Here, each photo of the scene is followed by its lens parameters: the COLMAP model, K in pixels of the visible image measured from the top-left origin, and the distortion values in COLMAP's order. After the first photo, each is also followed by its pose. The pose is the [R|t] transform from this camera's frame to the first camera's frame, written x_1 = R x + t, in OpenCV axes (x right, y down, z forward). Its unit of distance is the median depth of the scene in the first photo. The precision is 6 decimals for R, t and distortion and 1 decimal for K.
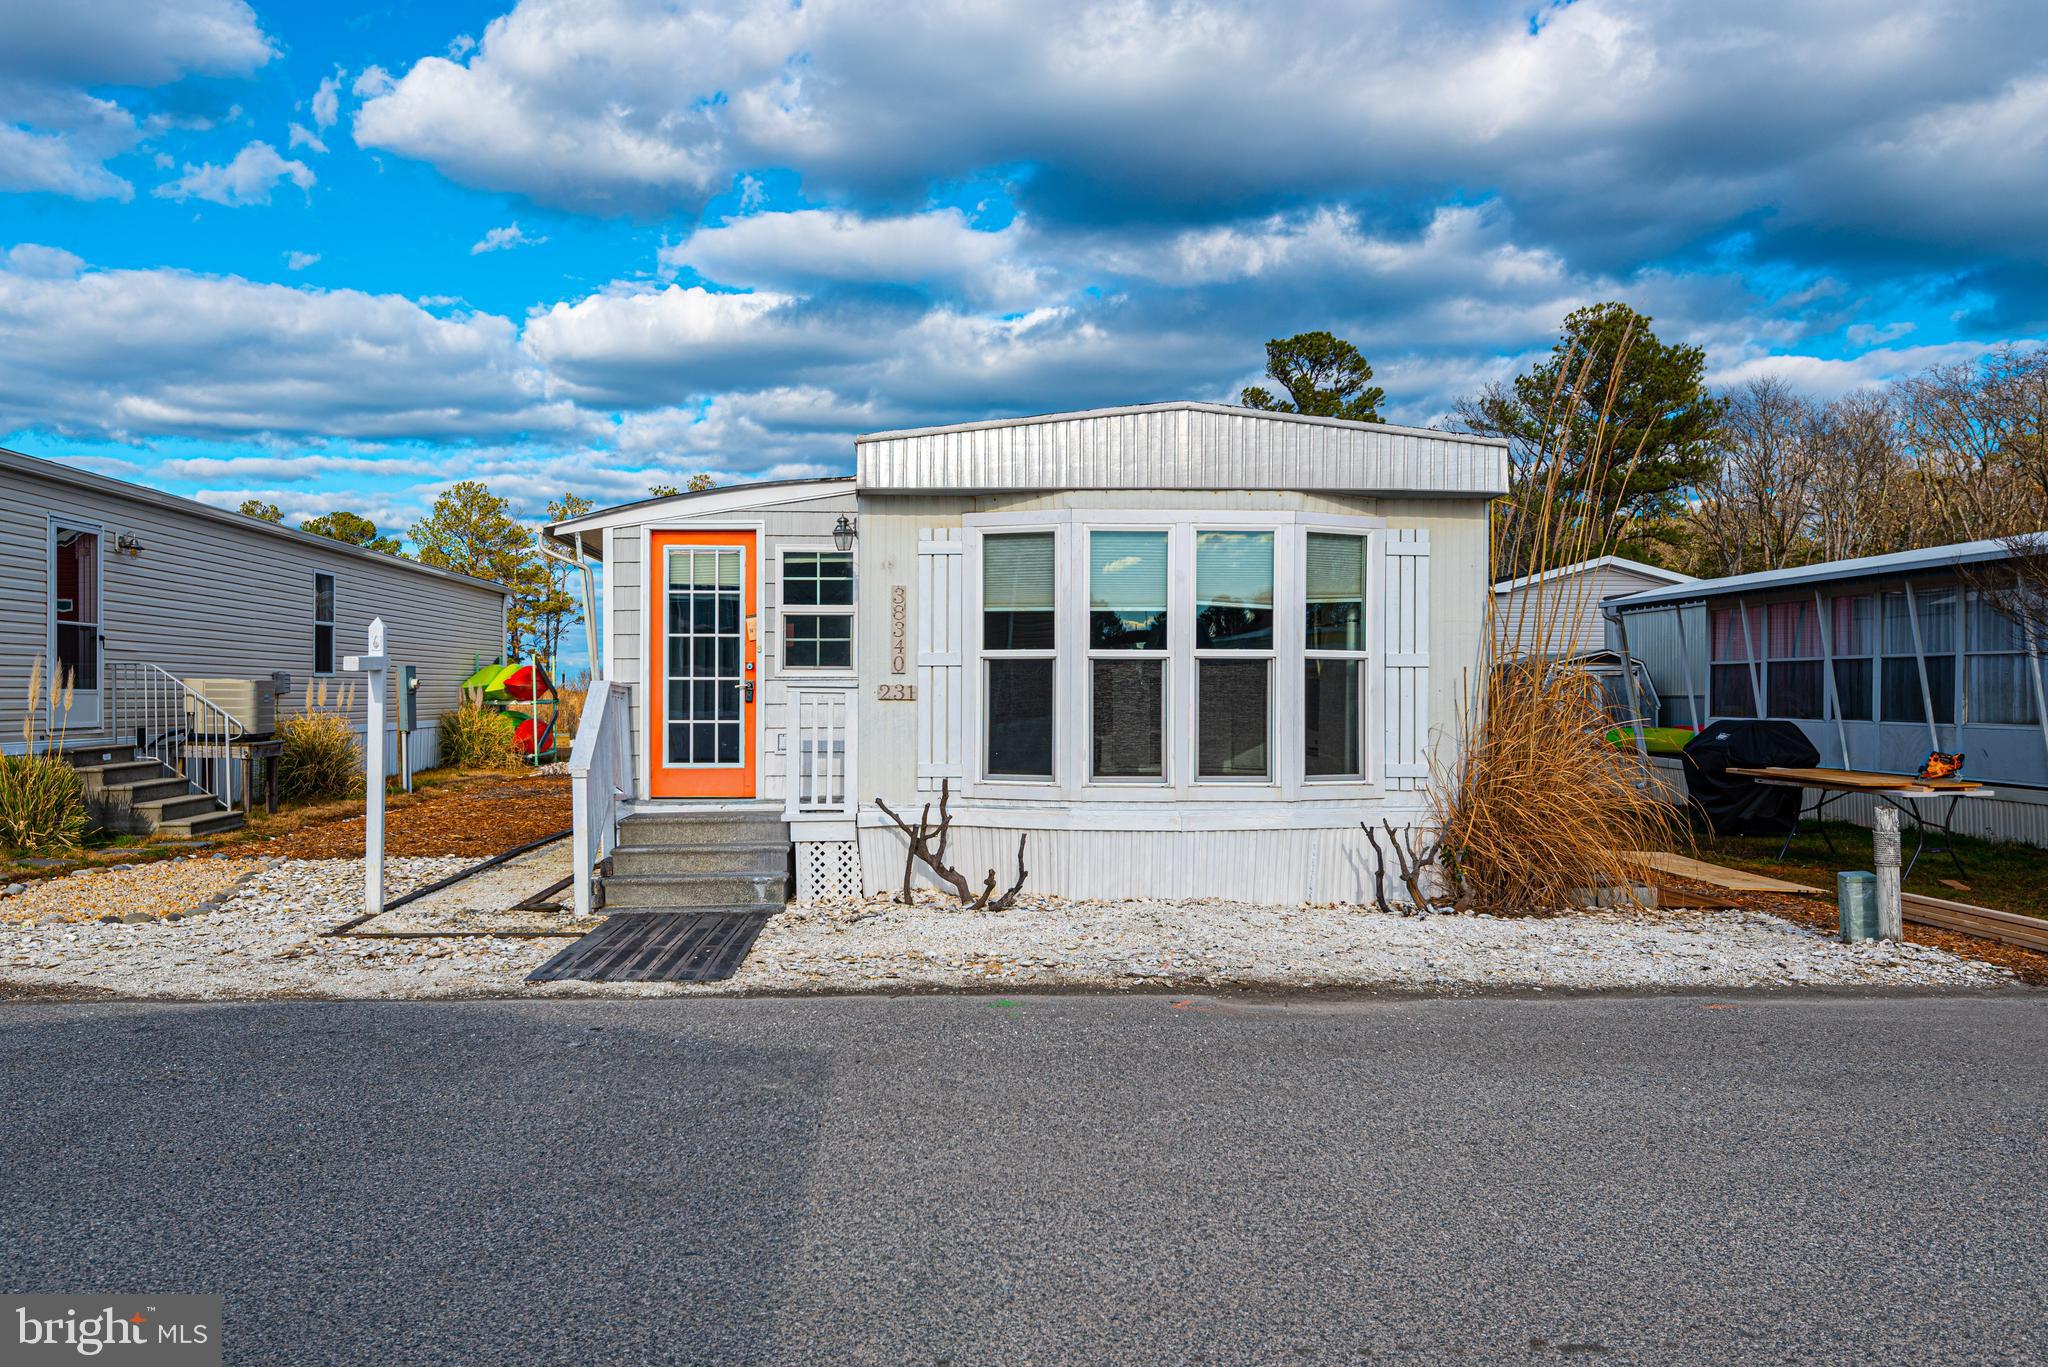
lens RADIAL K [[1569.9, 0, 1018.2], [0, 1569.9, 702.6], [0, 0, 1]] dist [0.047570, -0.033087]
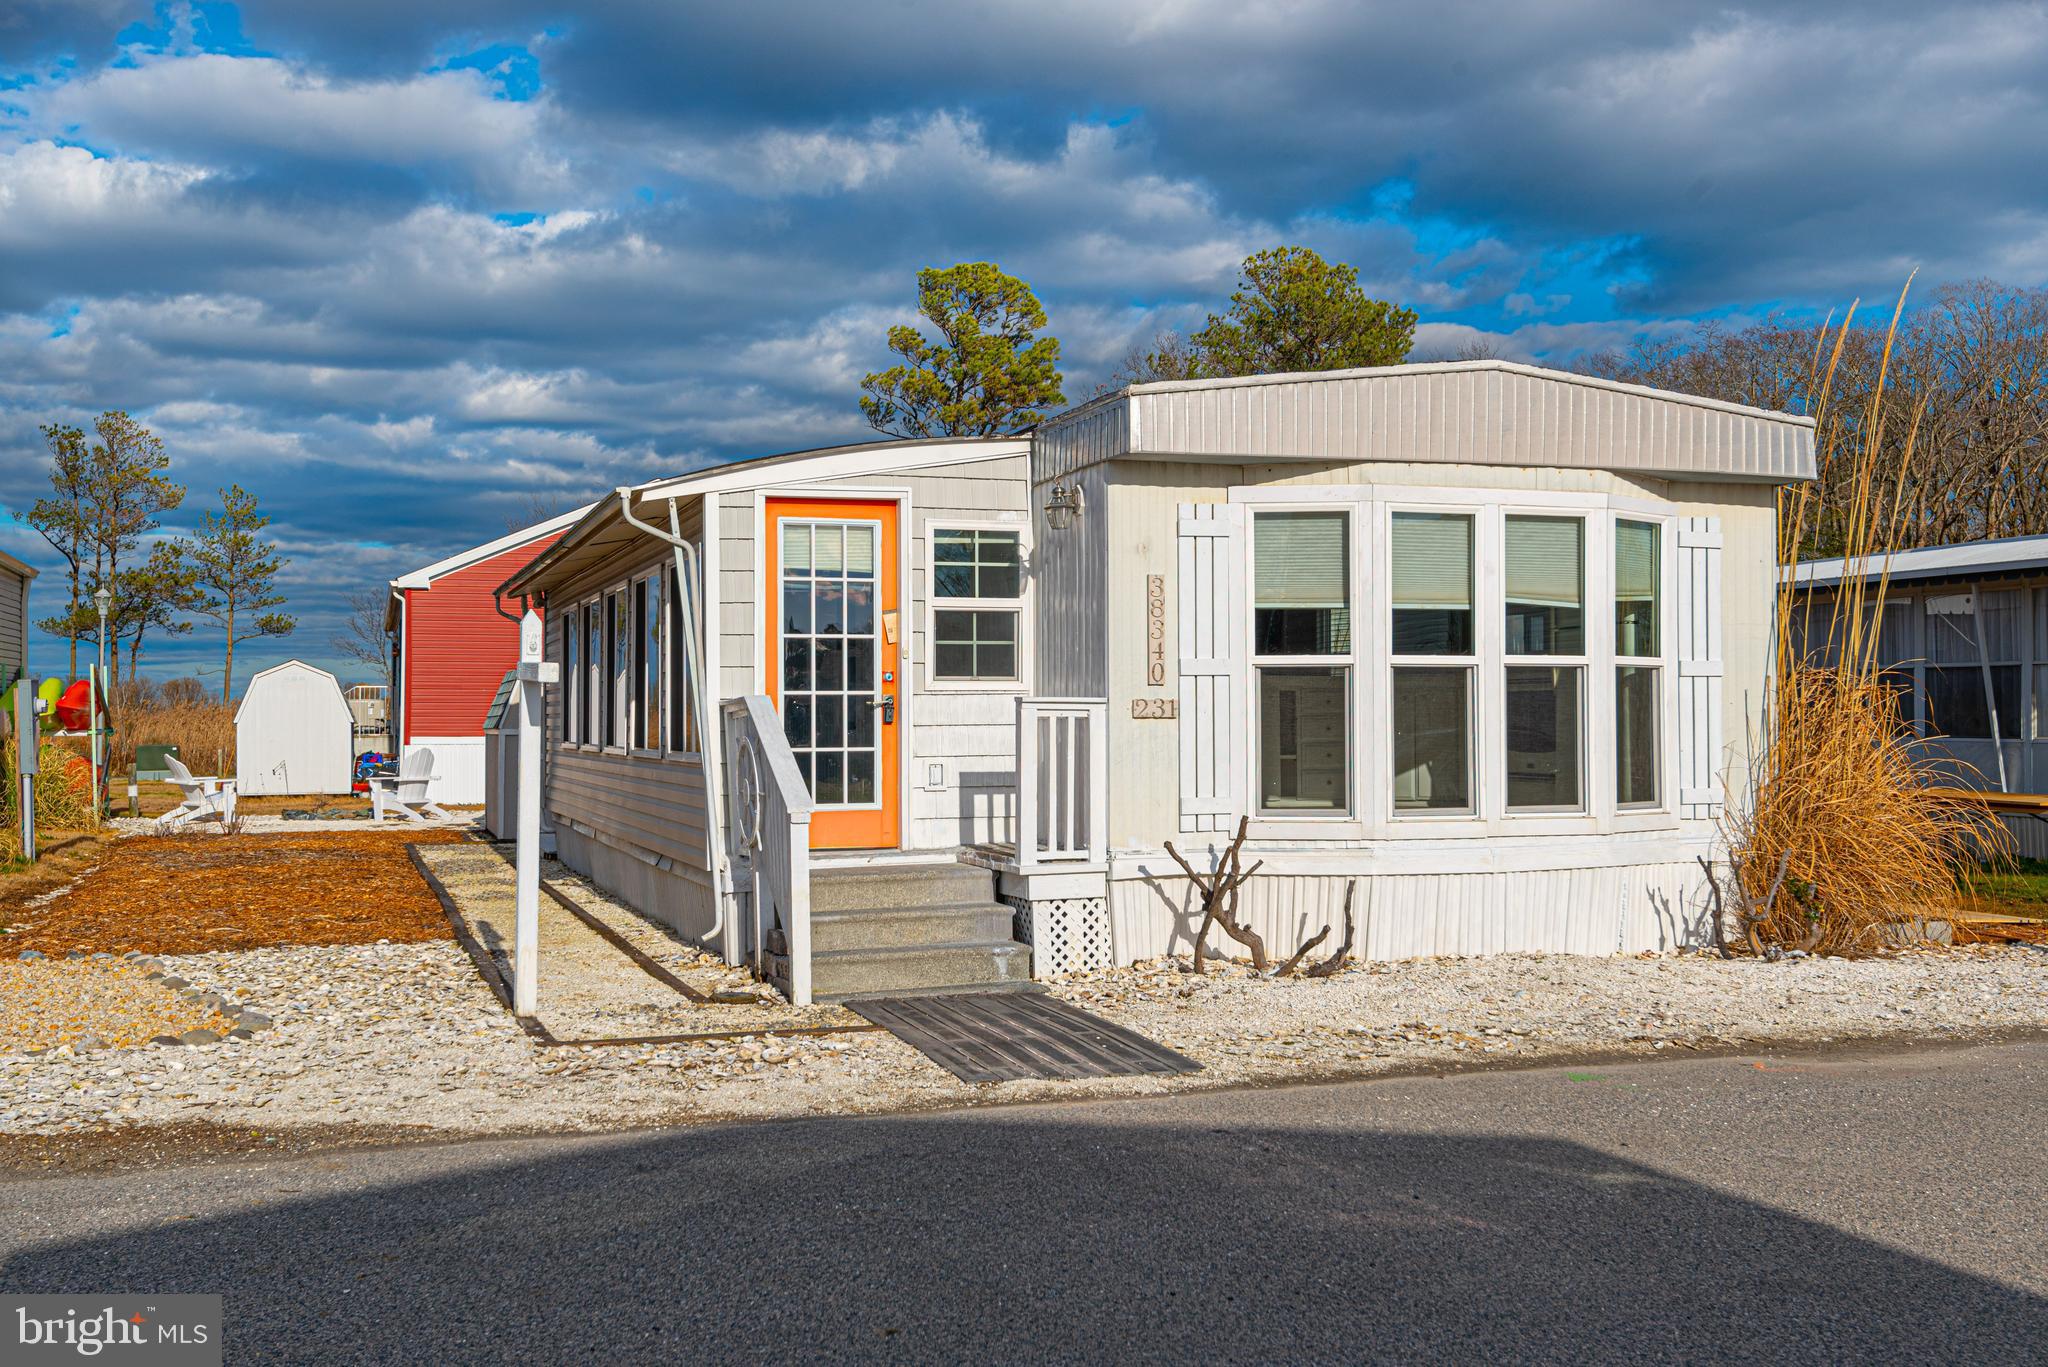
lens RADIAL K [[2022.4, 0, 1023.8], [0, 2022.4, 680.0], [0, 0, 1]] dist [0.040096, 0.000000]
pose [[0.958283, -0.001517, 0.285818, -0.389812], [0.008368, 0.999706, -0.022749, 0.001689], [-0.285699, 0.024192, 0.958014, 0.031511]]
